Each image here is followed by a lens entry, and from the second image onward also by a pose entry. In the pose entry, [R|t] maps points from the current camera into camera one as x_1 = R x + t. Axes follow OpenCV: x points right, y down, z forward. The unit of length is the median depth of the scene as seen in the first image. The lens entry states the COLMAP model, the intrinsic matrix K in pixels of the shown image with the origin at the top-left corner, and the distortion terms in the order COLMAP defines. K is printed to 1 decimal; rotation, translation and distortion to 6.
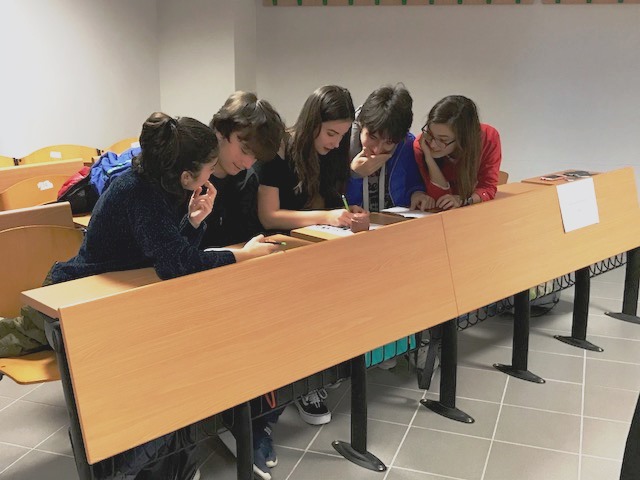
lens RADIAL K [[892.6, 0, 320.2], [0, 892.6, 240.4], [0, 0, 1]] dist [0.012388, 0.000000]
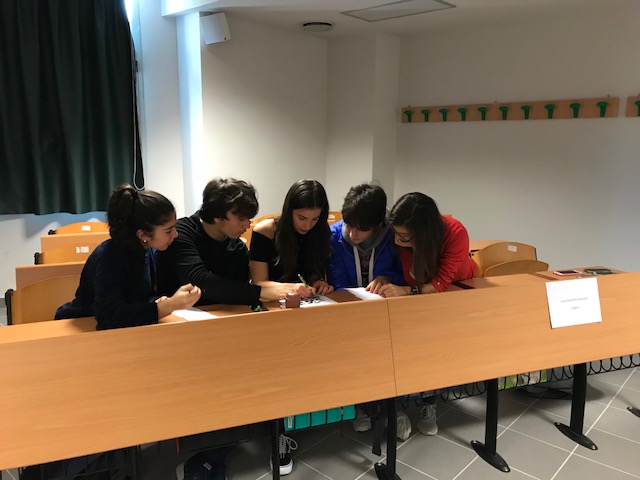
lens RADIAL K [[523.1, 0, 320.3], [0, 523.1, 224.0], [0, 0, 1]] dist [0.009109, -0.004283]
pose [[0.896125, 0.070197, -0.438214, 0.301120], [-0.105486, 0.992804, -0.056676, -0.067919], [0.431083, 0.097014, 0.897082, 0.343636]]
